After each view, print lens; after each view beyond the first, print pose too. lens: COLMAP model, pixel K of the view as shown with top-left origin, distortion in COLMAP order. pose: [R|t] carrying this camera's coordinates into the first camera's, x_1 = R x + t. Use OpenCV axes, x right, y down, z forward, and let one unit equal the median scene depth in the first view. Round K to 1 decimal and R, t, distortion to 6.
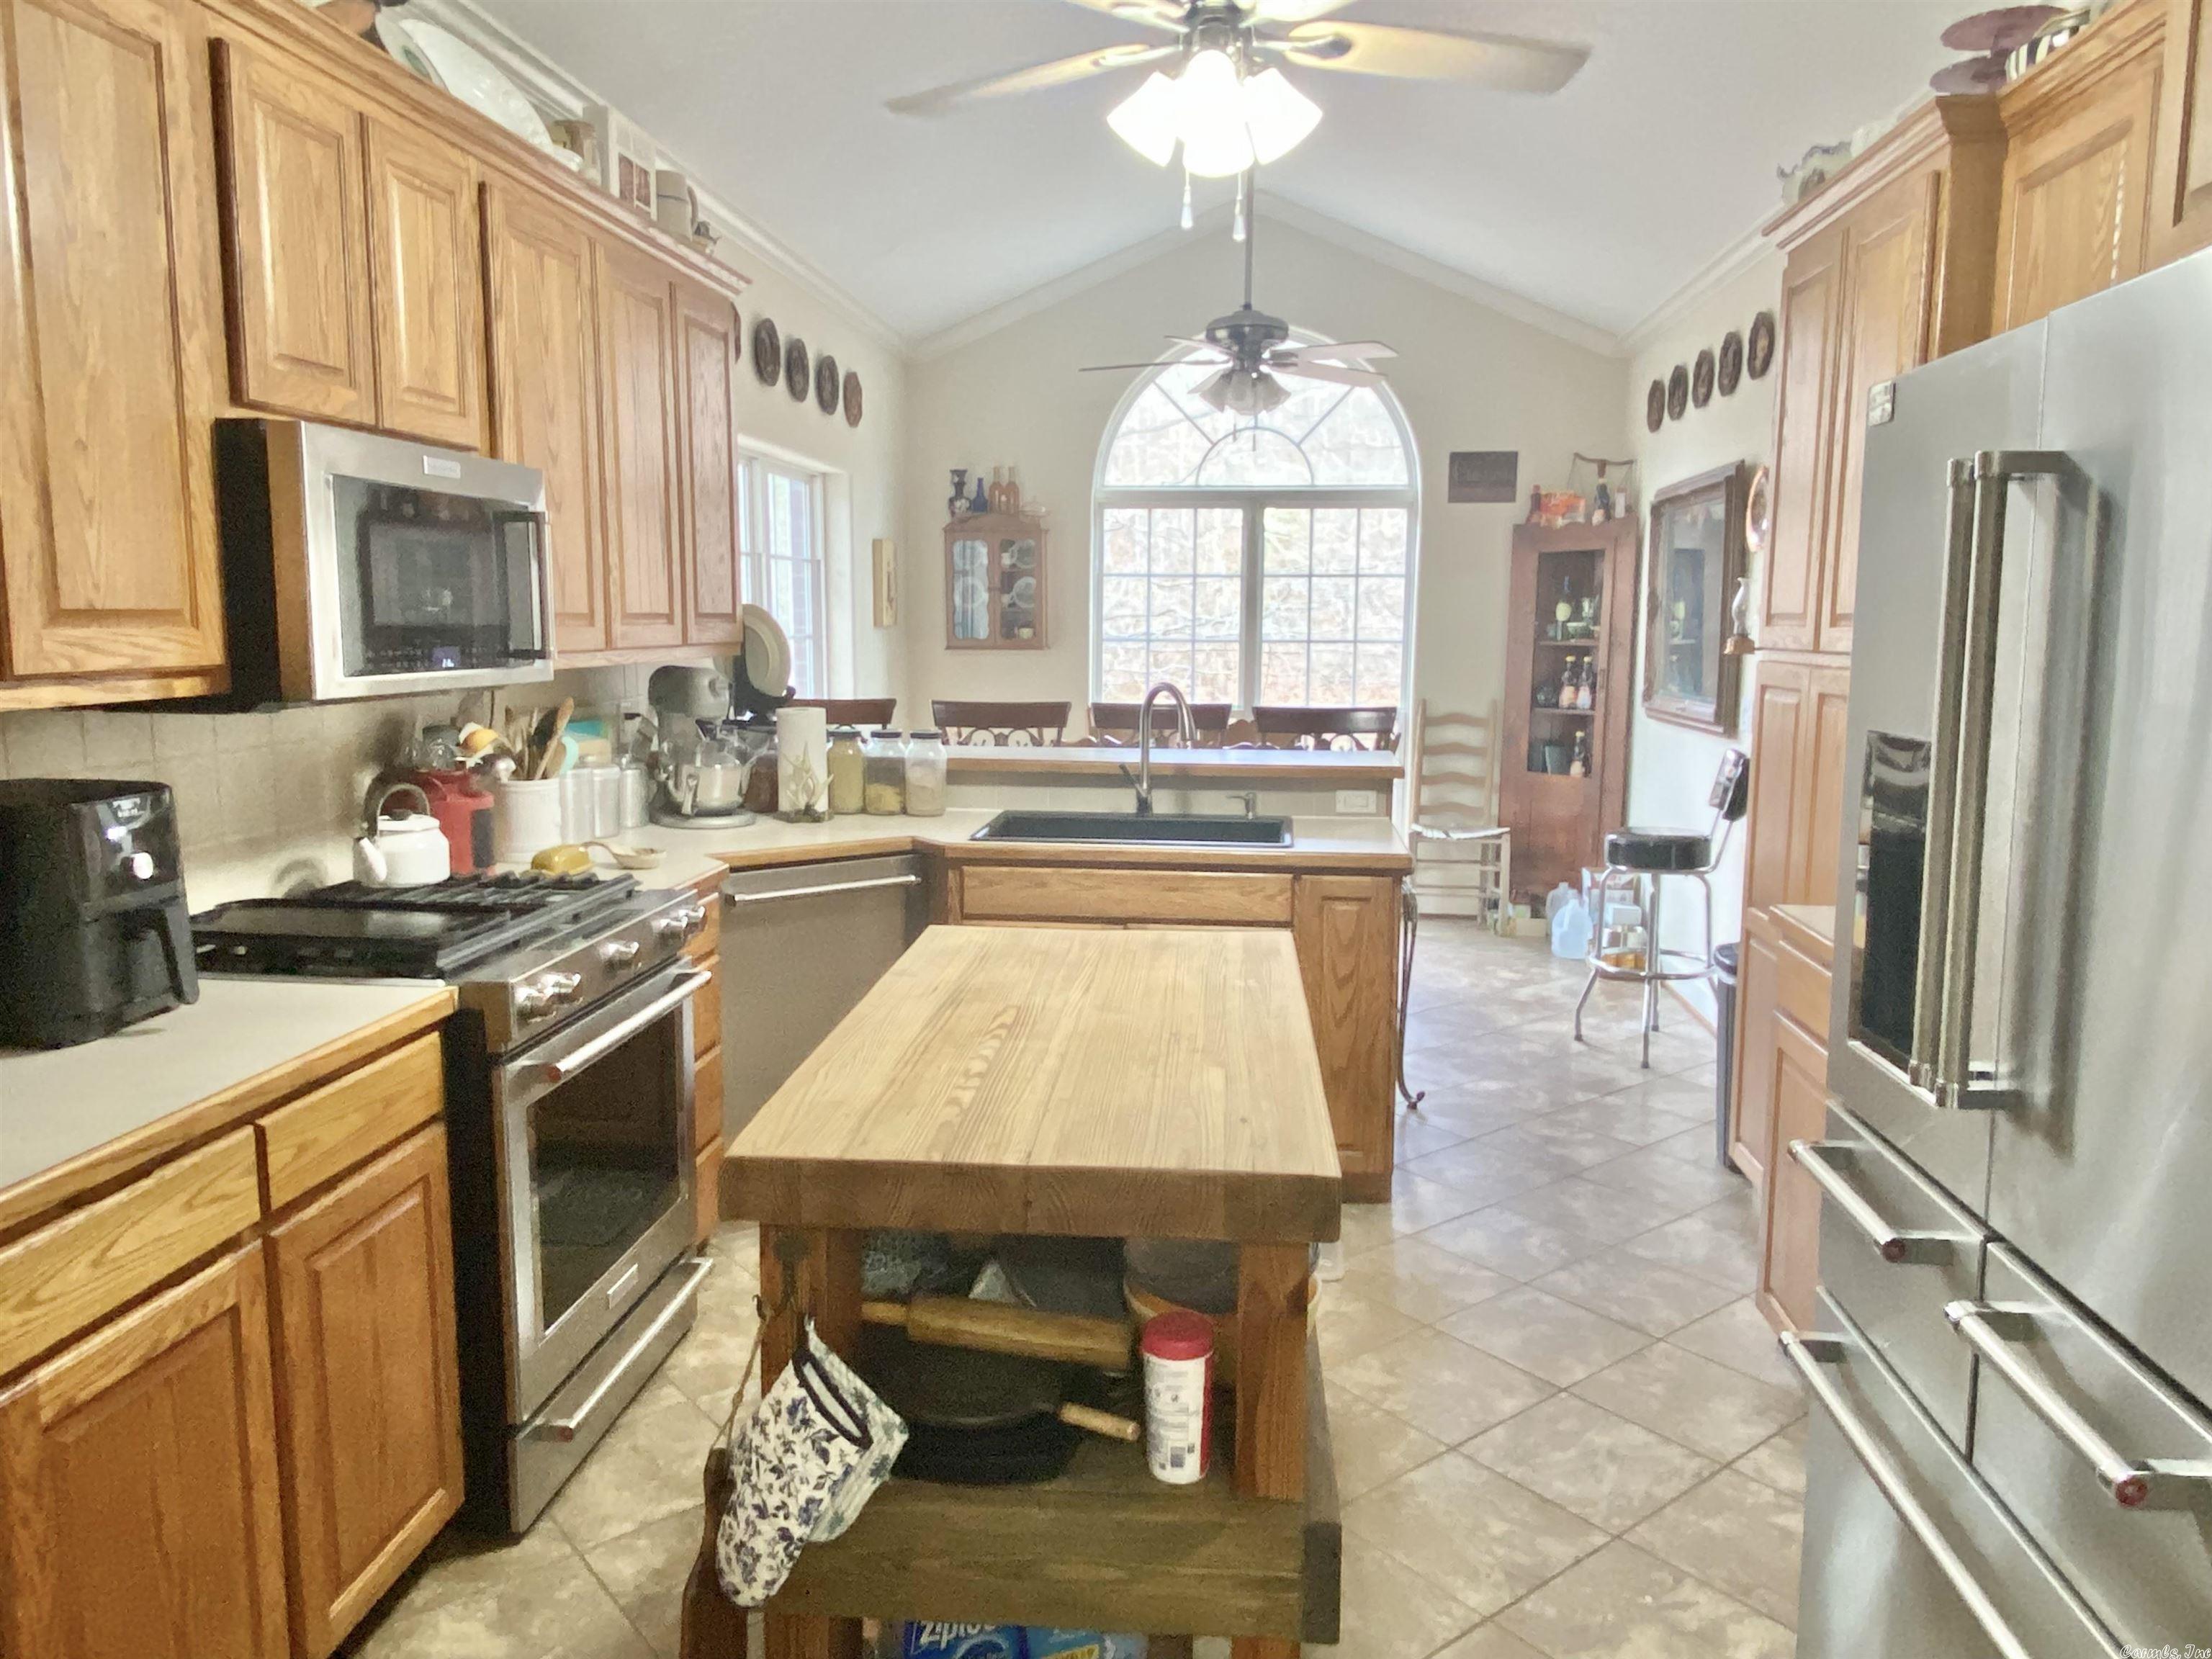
lens RADIAL K [[1518.2, 0, 1121.2], [0, 1518.2, 817.2], [0, 0, 1]] dist [0.078544, -0.109093]
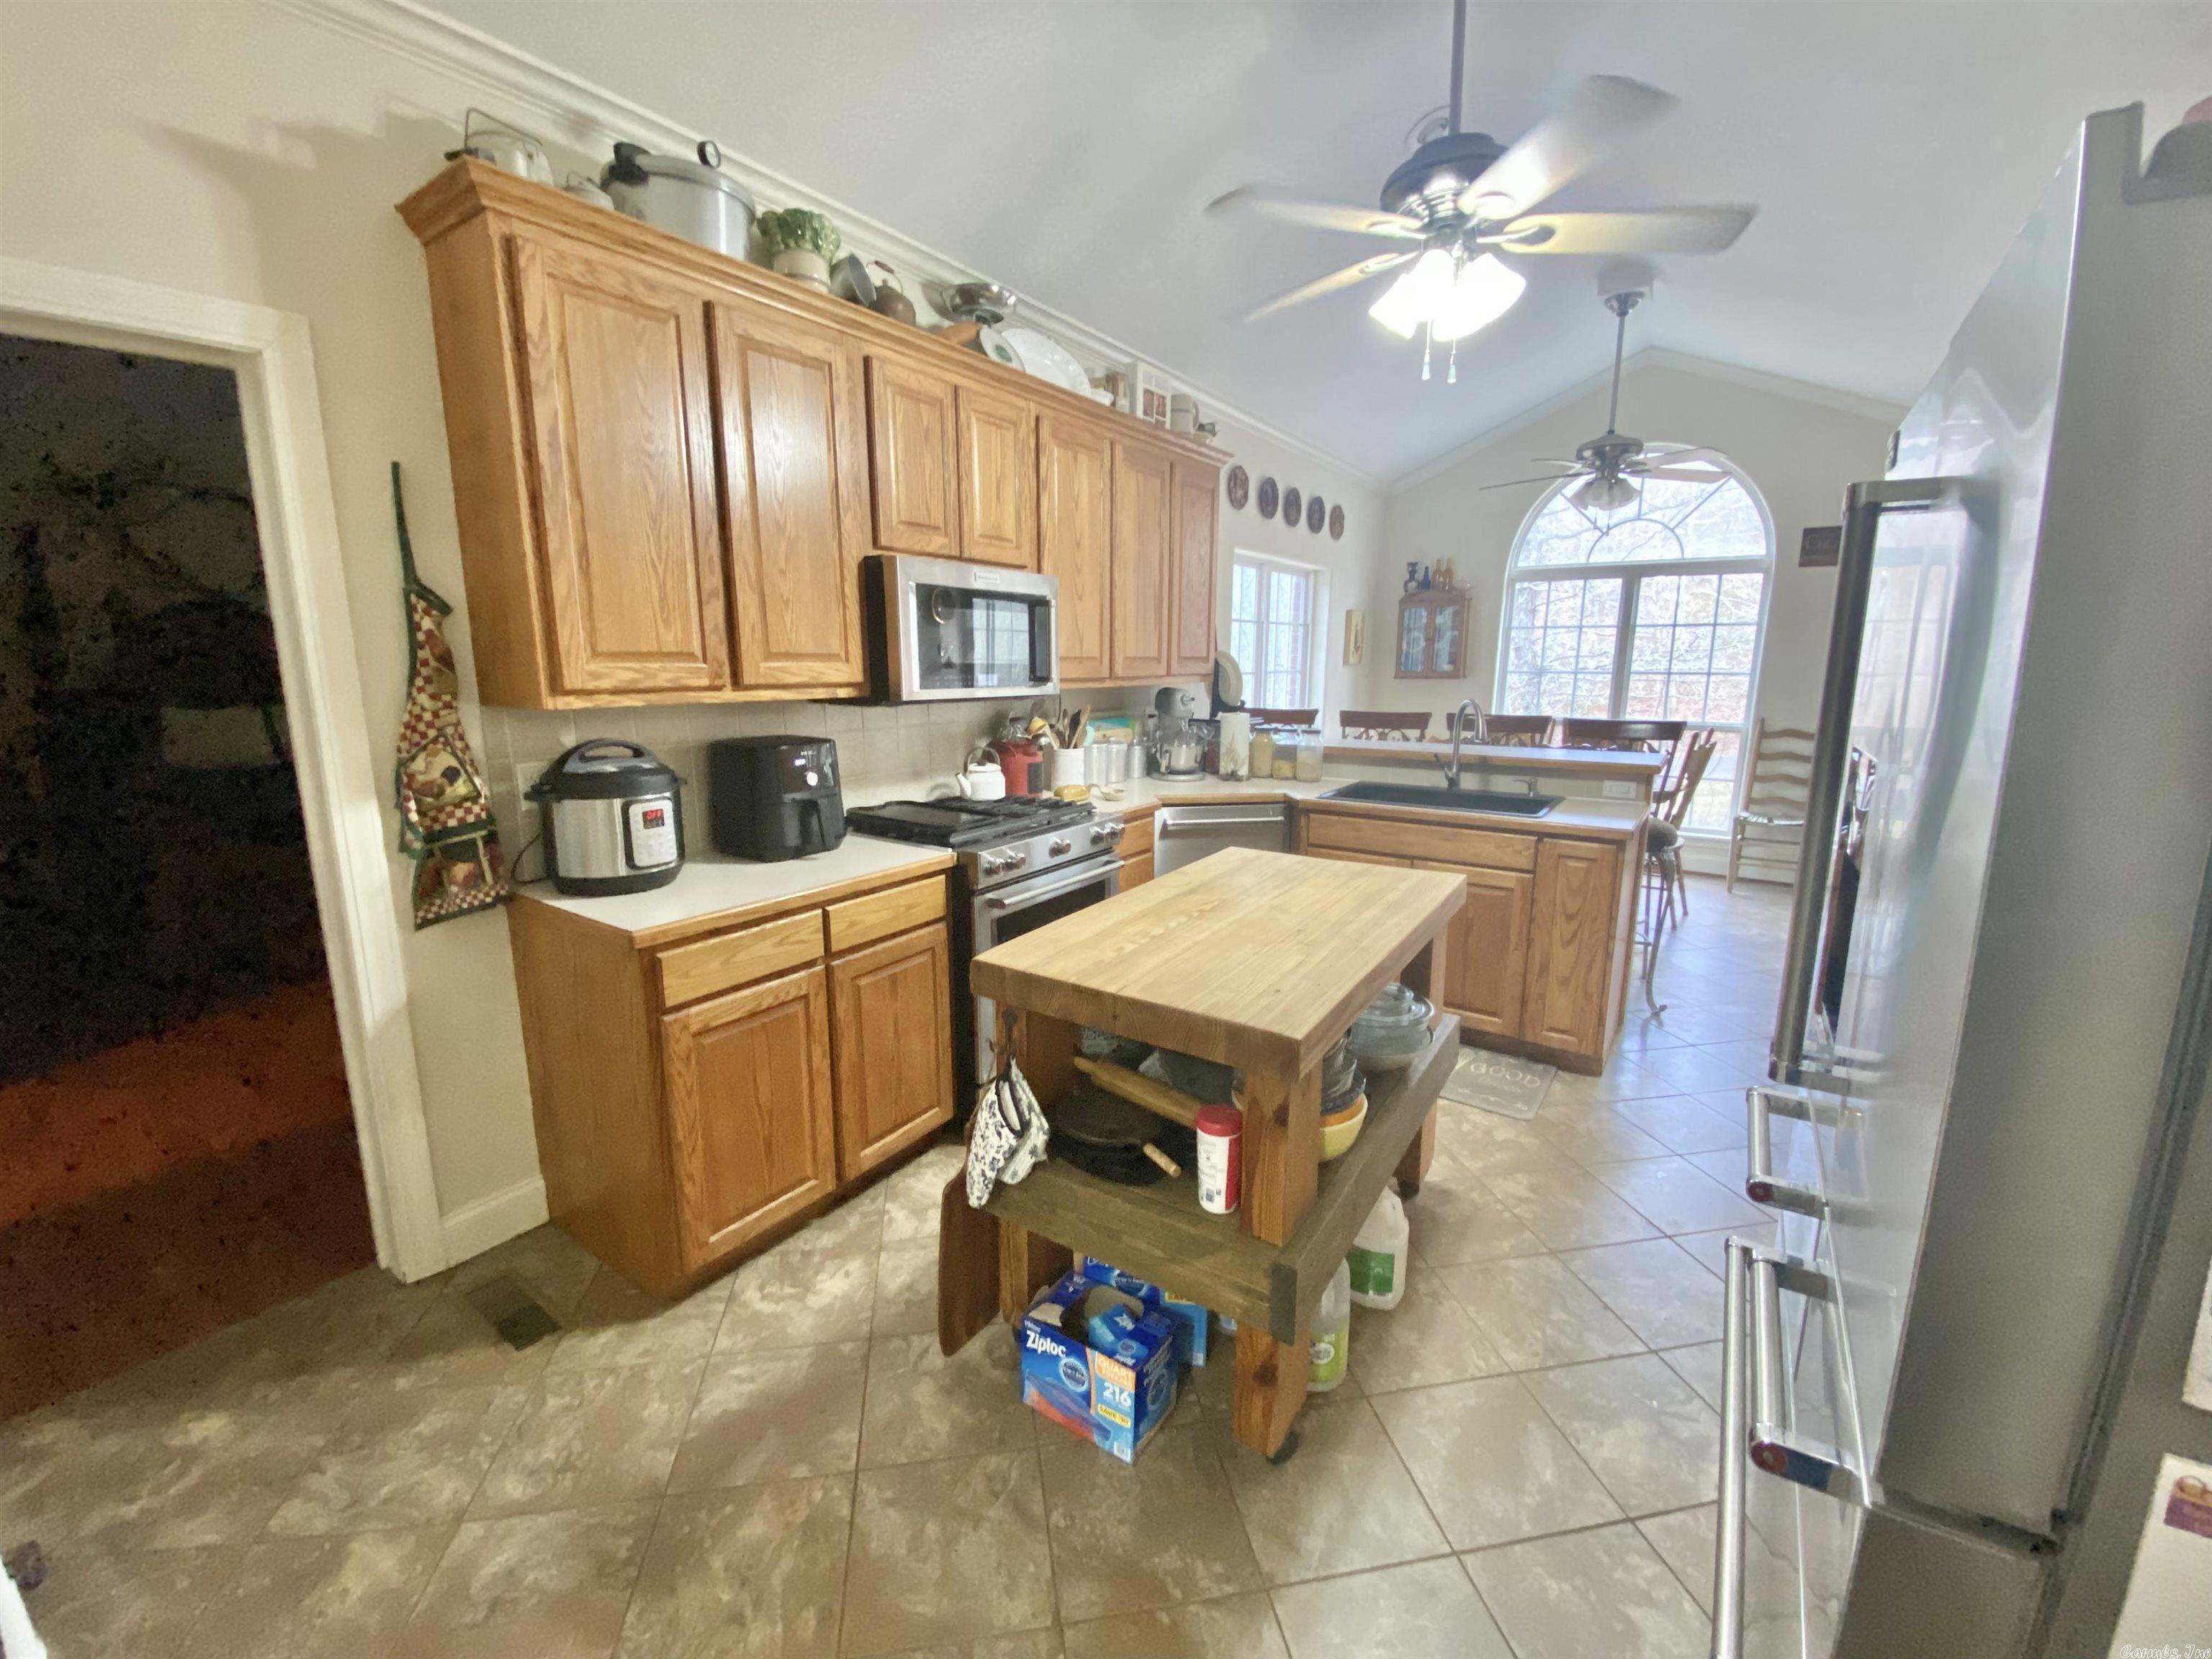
lens RADIAL K [[892.4, 0, 1109.5], [0, 892.4, 830.9], [0, 0, 1]] dist [0.026305, -0.024770]
pose [[0.875857, 0.085487, -0.474938, 0.142511], [-0.058338, 0.995723, 0.071643, -0.004049], [0.479031, -0.035042, 0.877098, 0.067606]]
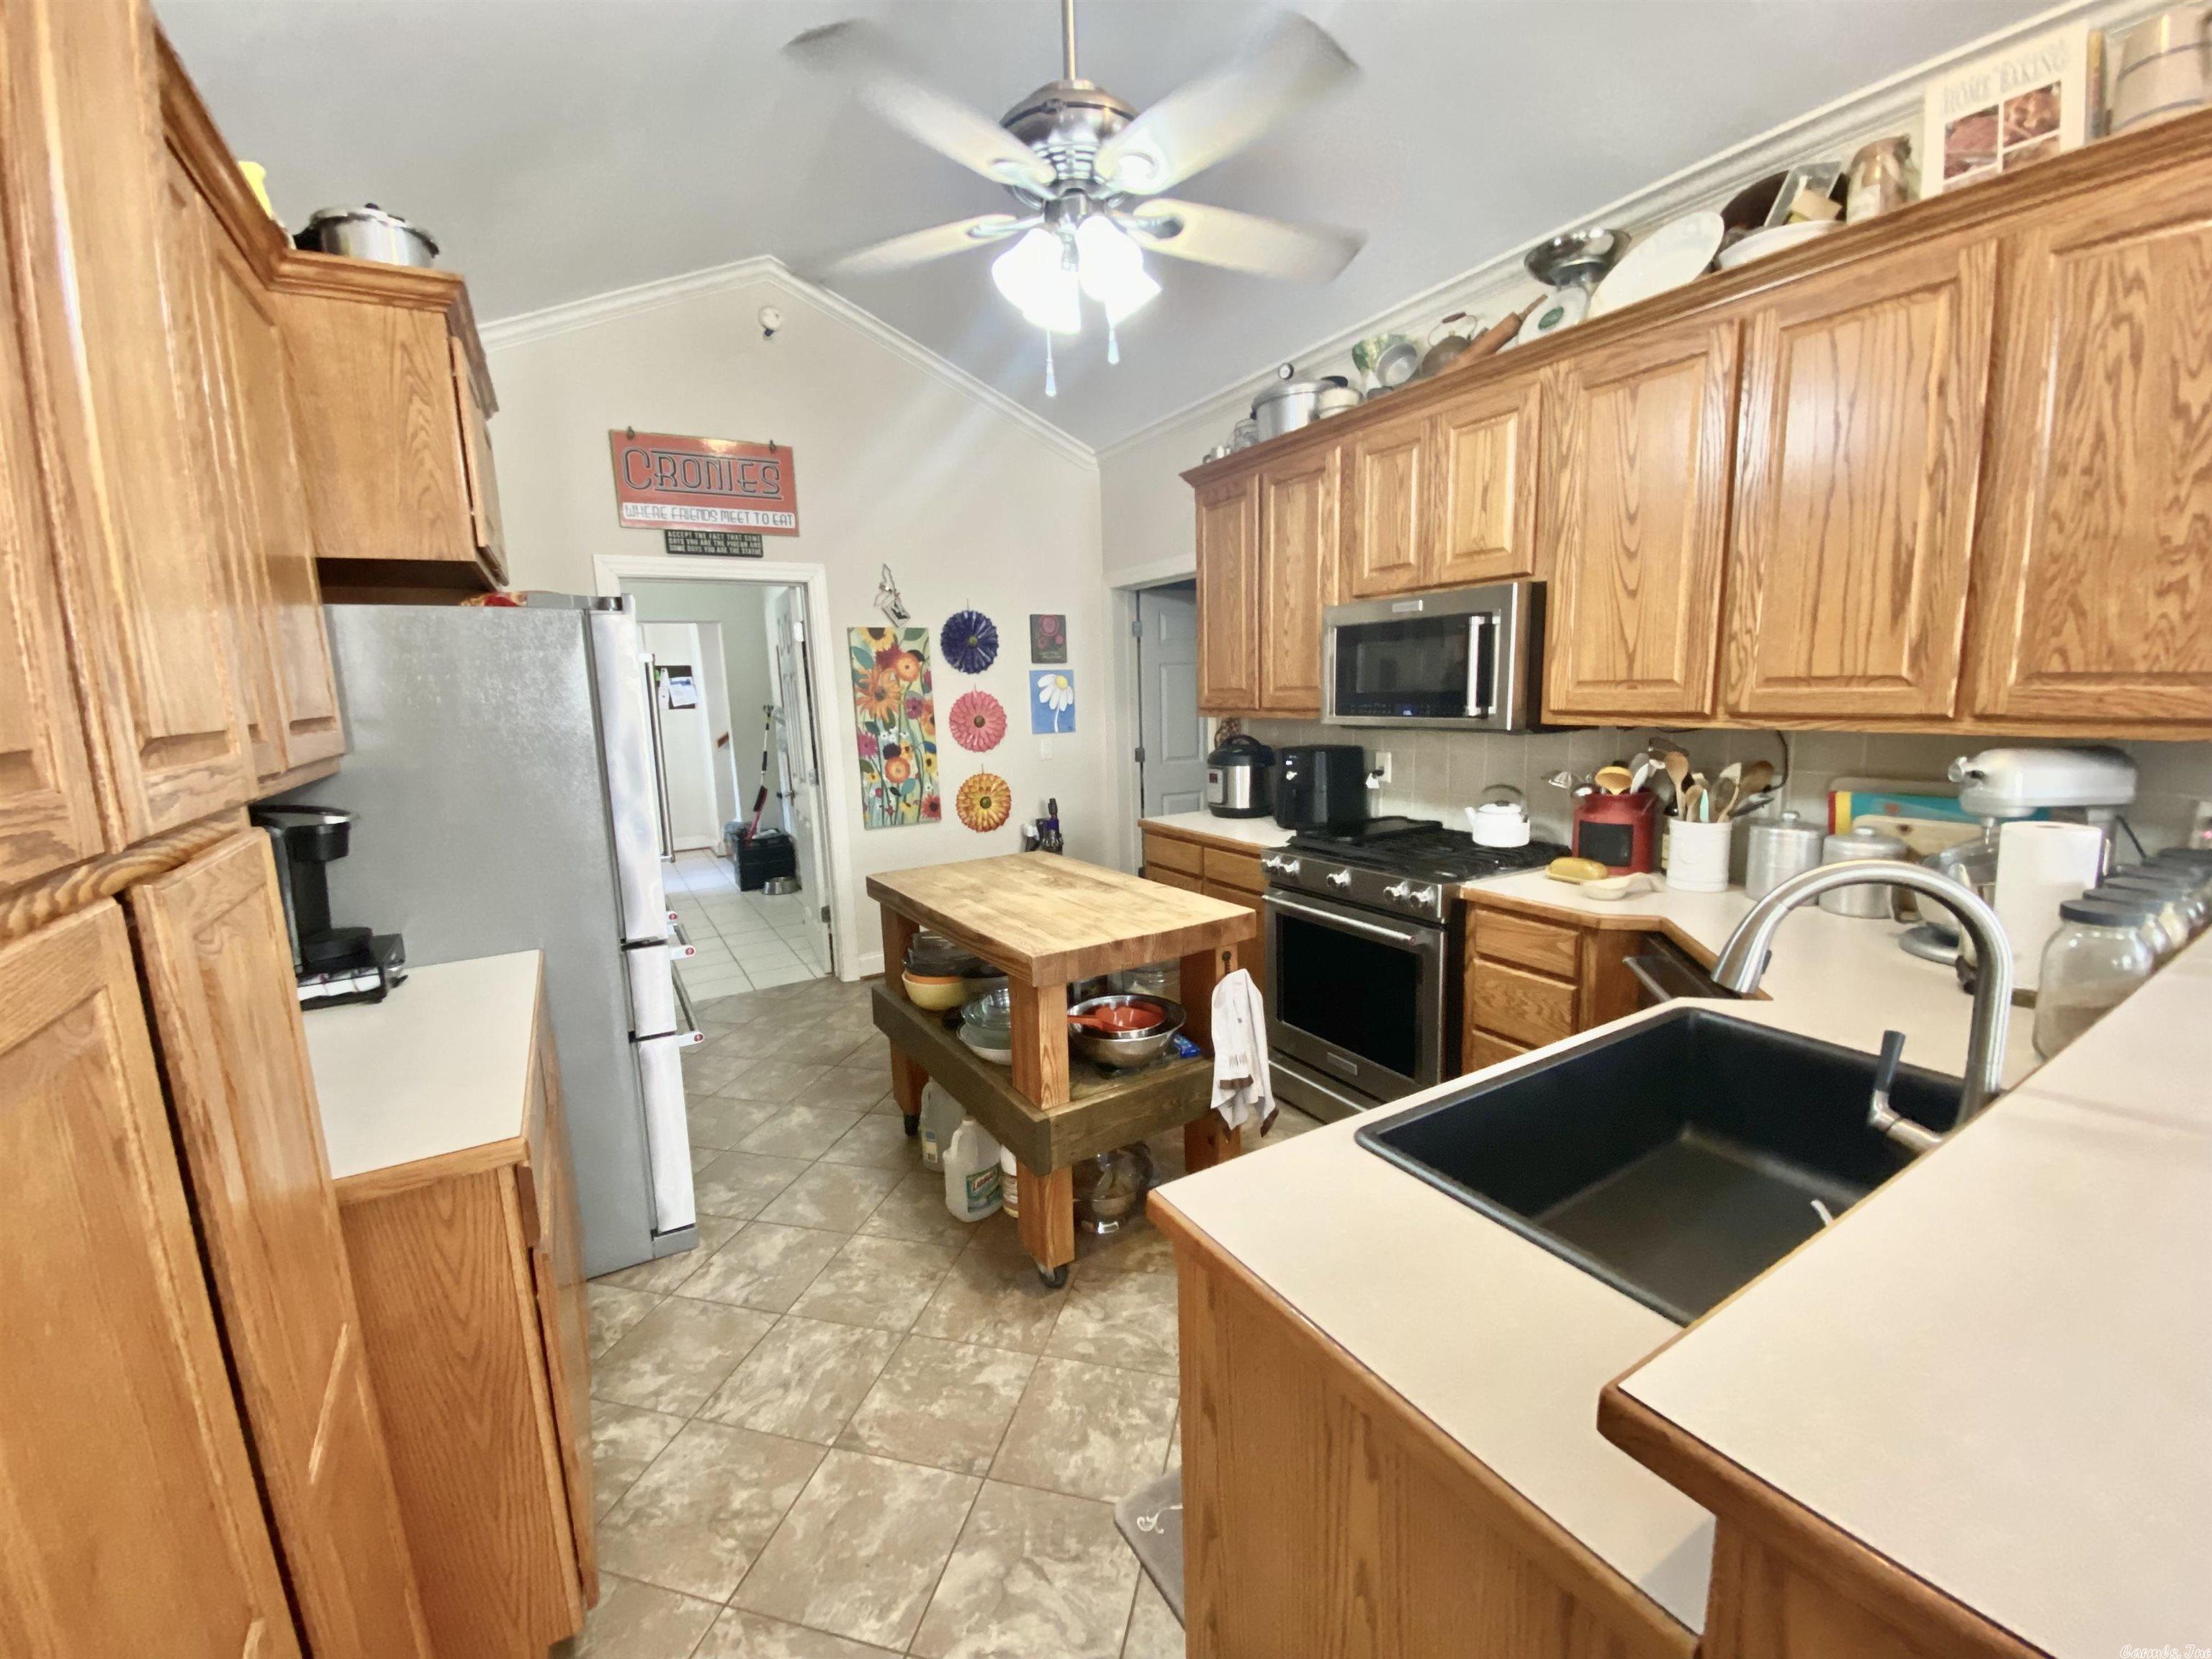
lens RADIAL K [[893.5, 0, 1102.2], [0, 893.5, 830.3], [0, 0, 1]] dist [0.019824, -0.019652]
pose [[-0.804701, 0.111309, -0.583153, 0.316365], [-0.055097, 0.964026, 0.260036, -0.142505], [0.591118, 0.241381, -0.769620, 1.041253]]
